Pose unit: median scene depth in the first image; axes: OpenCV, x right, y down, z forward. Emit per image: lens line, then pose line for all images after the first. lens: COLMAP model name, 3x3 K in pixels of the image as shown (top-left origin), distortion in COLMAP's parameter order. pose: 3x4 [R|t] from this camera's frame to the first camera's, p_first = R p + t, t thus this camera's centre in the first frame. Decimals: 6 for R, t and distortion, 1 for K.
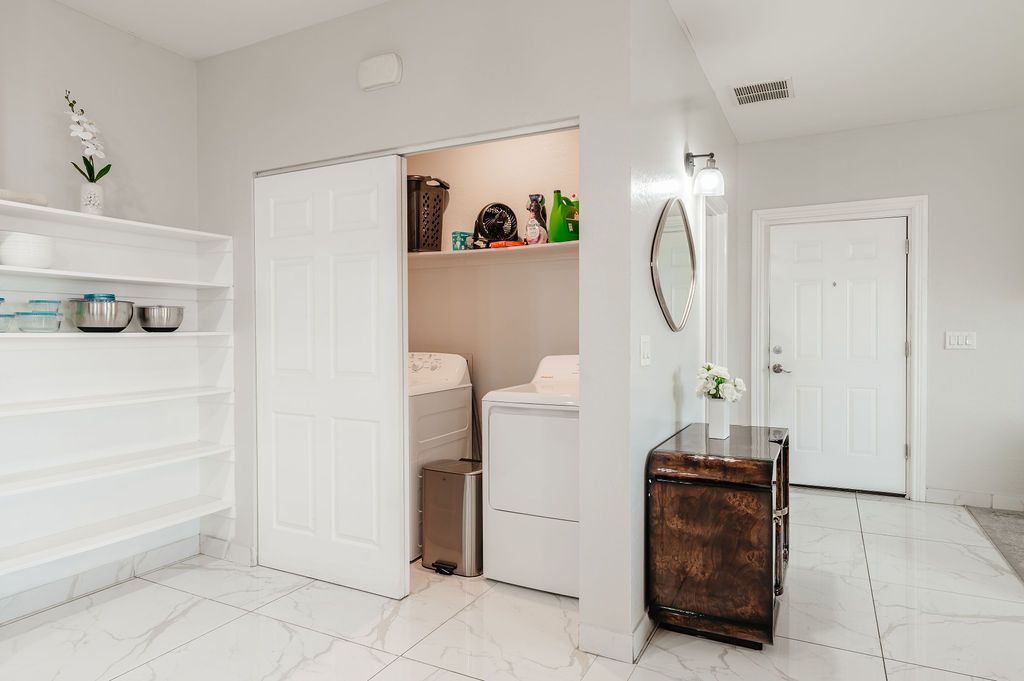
lens RADIAL K [[611.4, 0, 512.0], [0, 611.4, 340.5], [0, 0, 1]] dist [-0.001838, 0.001073]
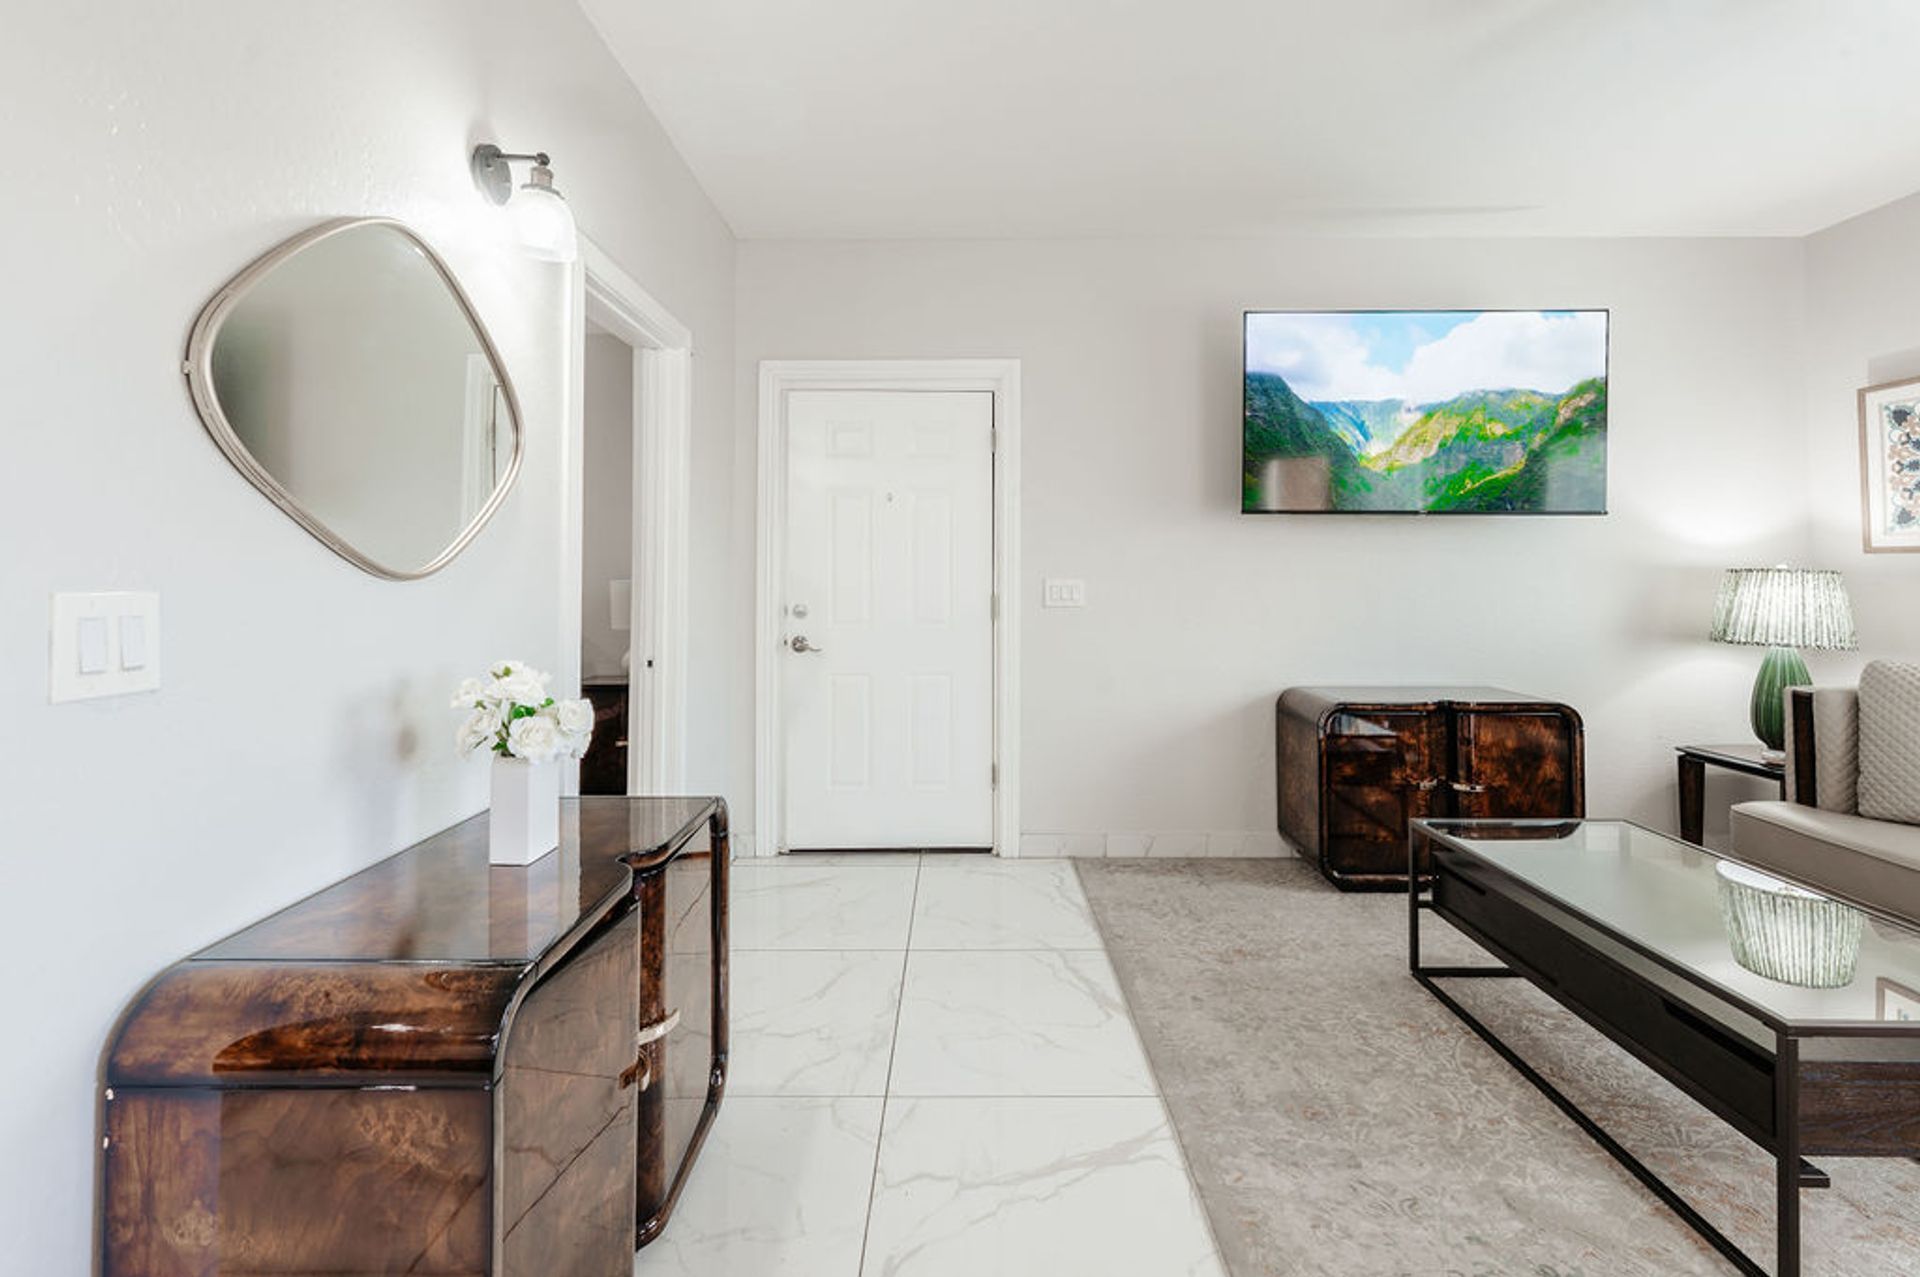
lens RADIAL K [[949.7, 0, 955.4], [0, 949.7, 574.1], [0, 0, 1]] dist [0.002201, 0.000043]
pose [[0.880848, 0.003246, 0.473389, 0.226597], [0.005100, 0.999853, -0.016345, -0.005304], [-0.473372, 0.016812, 0.880702, 0.251503]]
